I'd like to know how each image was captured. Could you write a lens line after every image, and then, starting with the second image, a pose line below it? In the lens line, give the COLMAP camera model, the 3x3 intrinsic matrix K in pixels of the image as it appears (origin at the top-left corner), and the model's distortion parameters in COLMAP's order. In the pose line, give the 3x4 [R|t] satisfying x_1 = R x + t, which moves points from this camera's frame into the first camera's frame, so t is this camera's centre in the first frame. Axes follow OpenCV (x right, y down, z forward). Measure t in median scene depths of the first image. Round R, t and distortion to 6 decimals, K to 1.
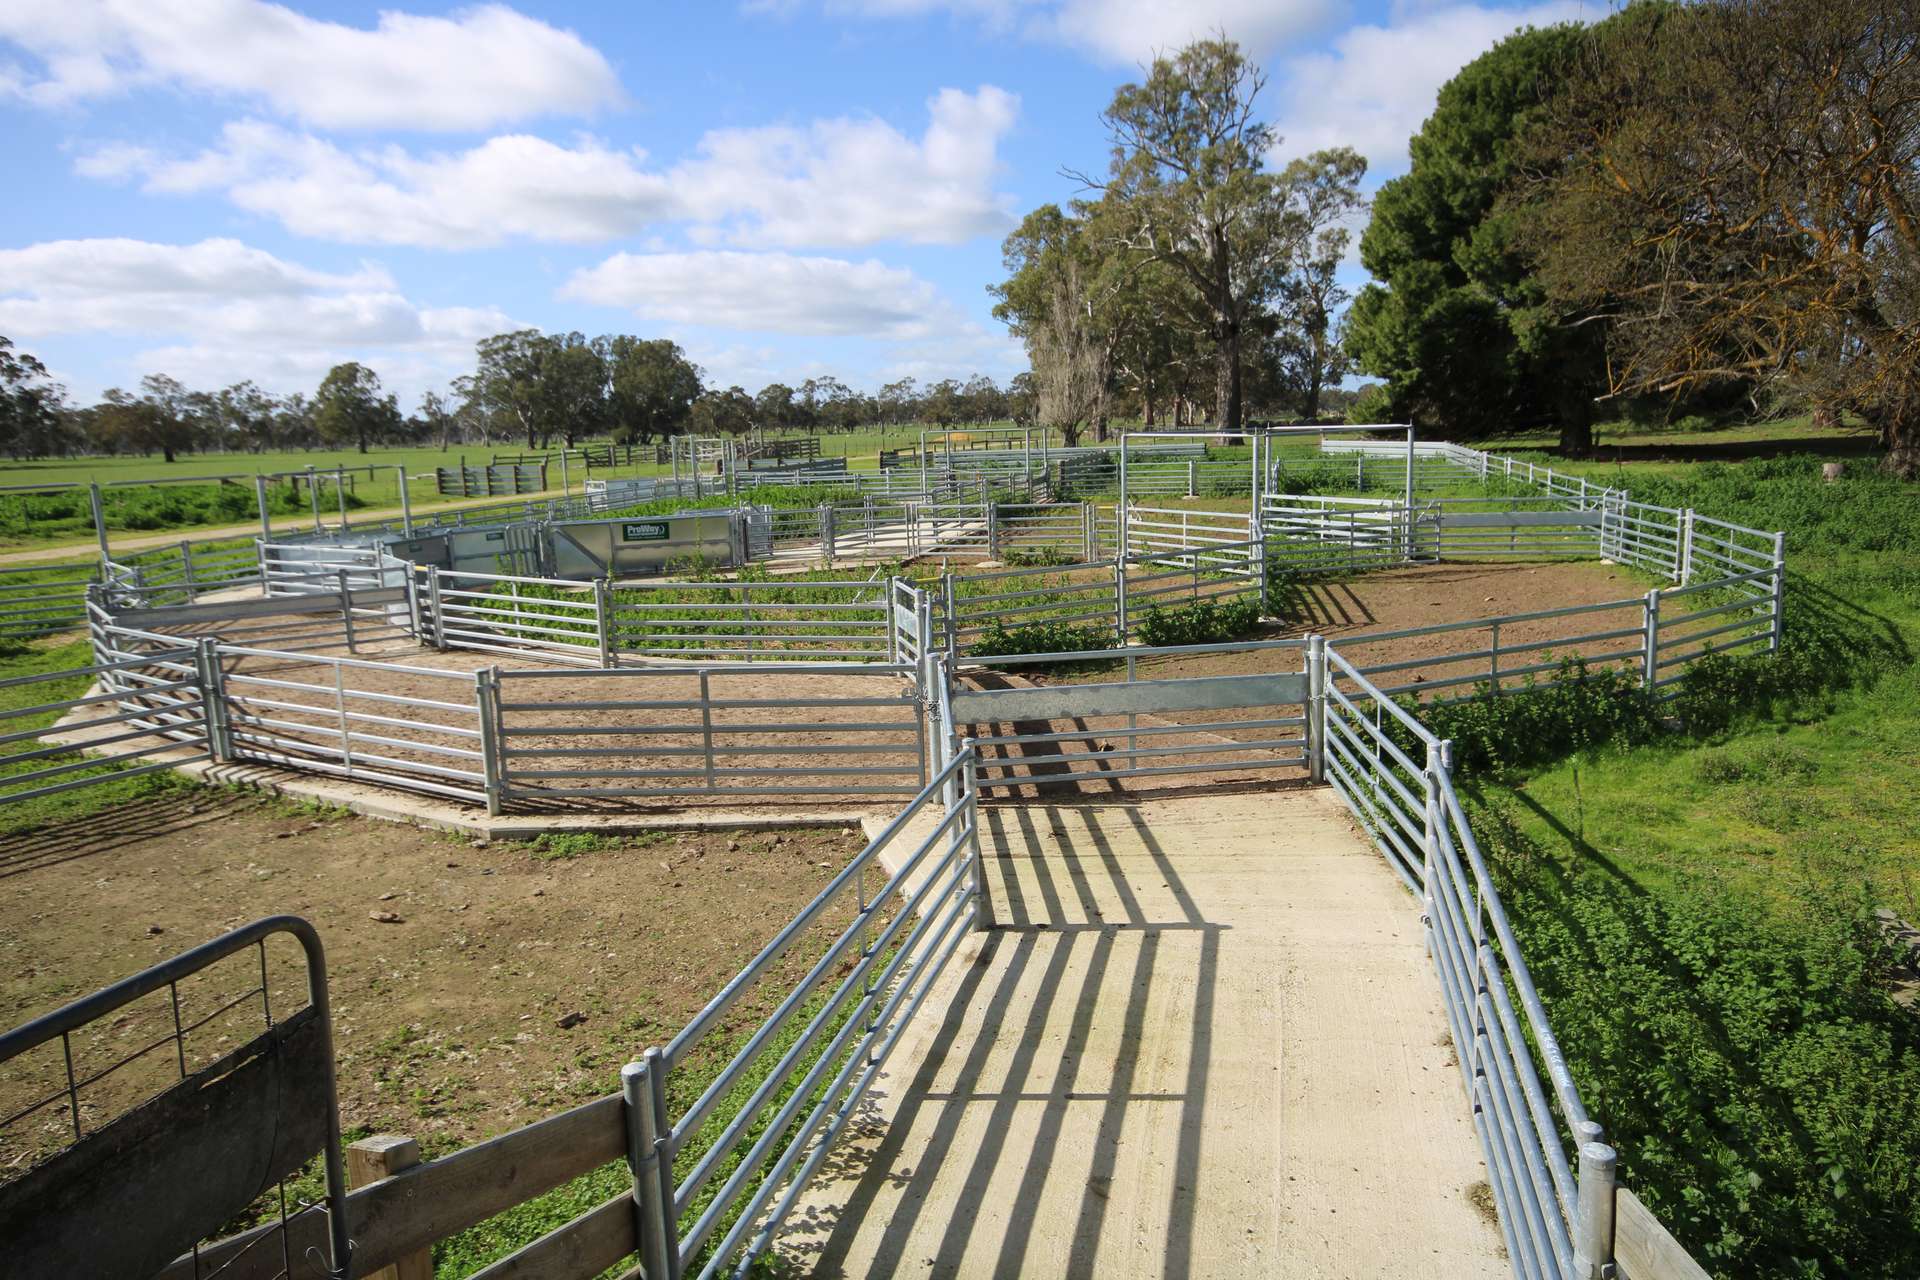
lens RADIAL K [[1242.1, 0, 963.2], [0, 1242.1, 636.4], [0, 0, 1]] dist [0.018196, 0.005040]
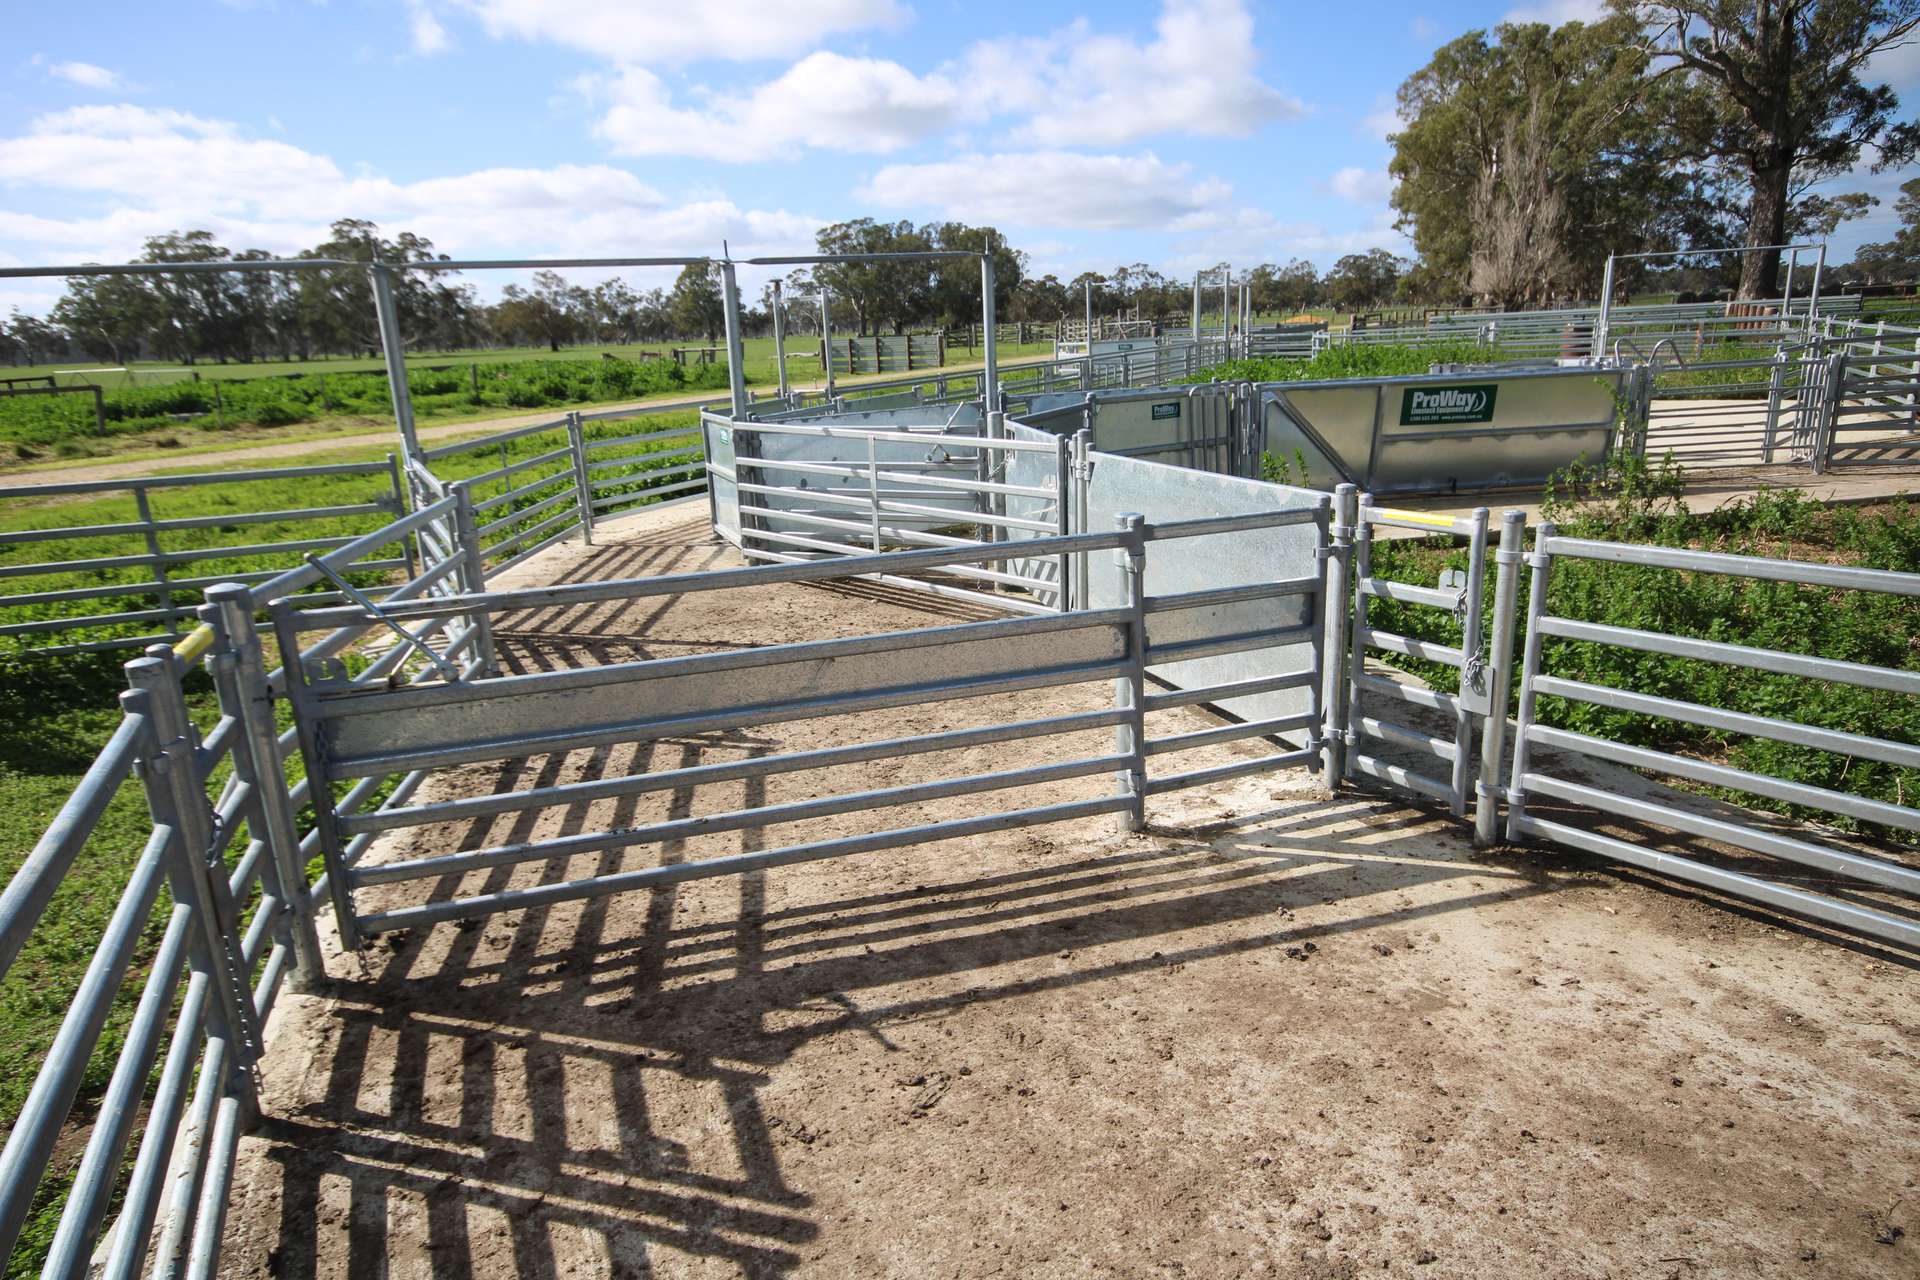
lens RADIAL K [[1173.2, 0, 951.4], [0, 1173.2, 639.7], [0, 0, 1]] dist [0.000093, 0.015498]
pose [[0.970531, 0.055651, -0.234460, -0.032507], [-0.032098, 0.994153, 0.103103, -0.003581], [0.238827, -0.092539, 0.966643, 0.051787]]
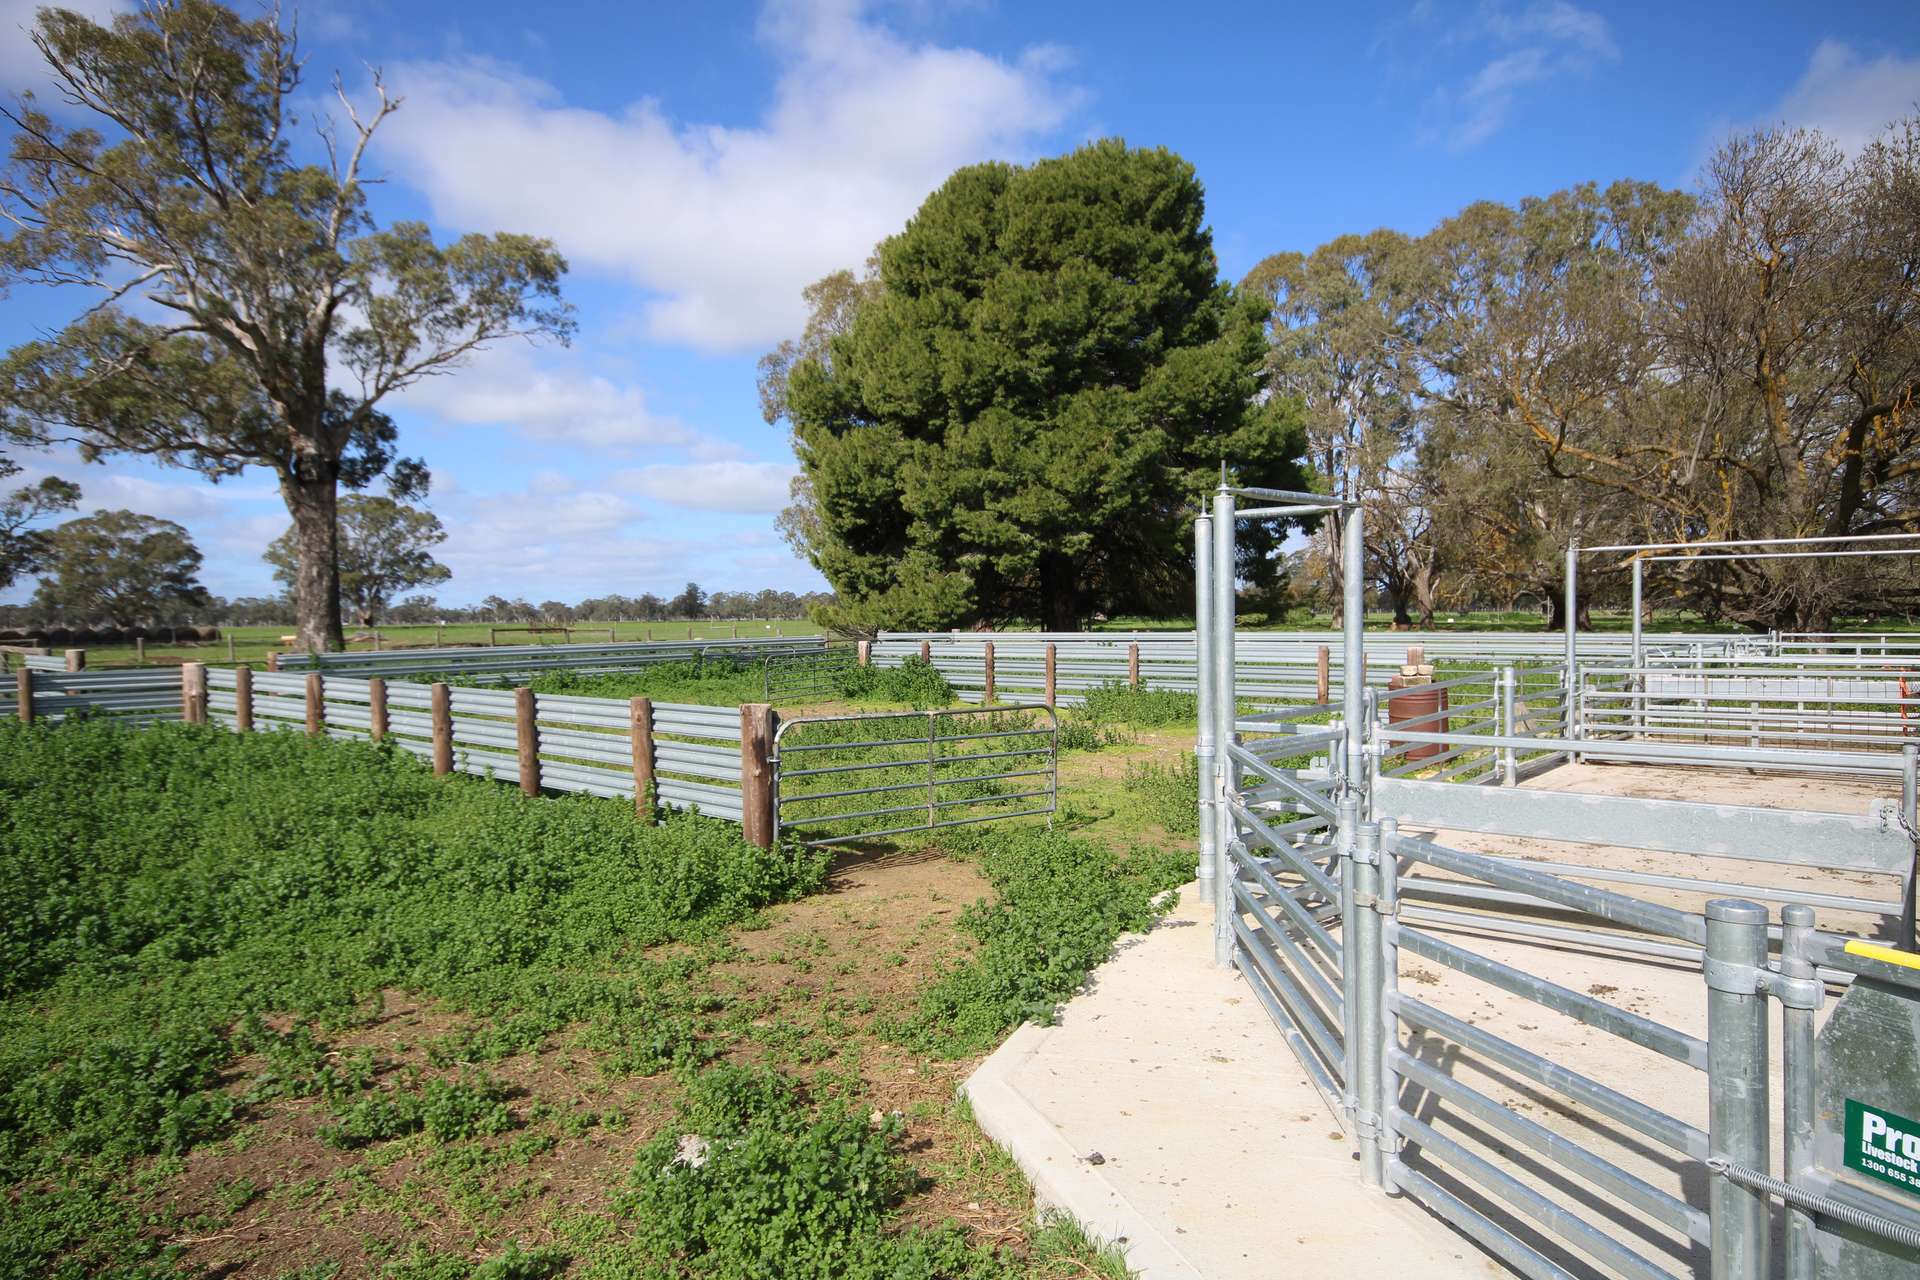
lens RADIAL K [[1173.2, 0, 951.4], [0, 1173.2, 639.7], [0, 0, 1]] dist [0.000093, 0.015498]
pose [[0.438509, 0.009211, 0.898680, -0.059111], [0.151268, 0.984925, -0.083906, -0.023213], [-0.885905, 0.172735, 0.430505, 0.167076]]
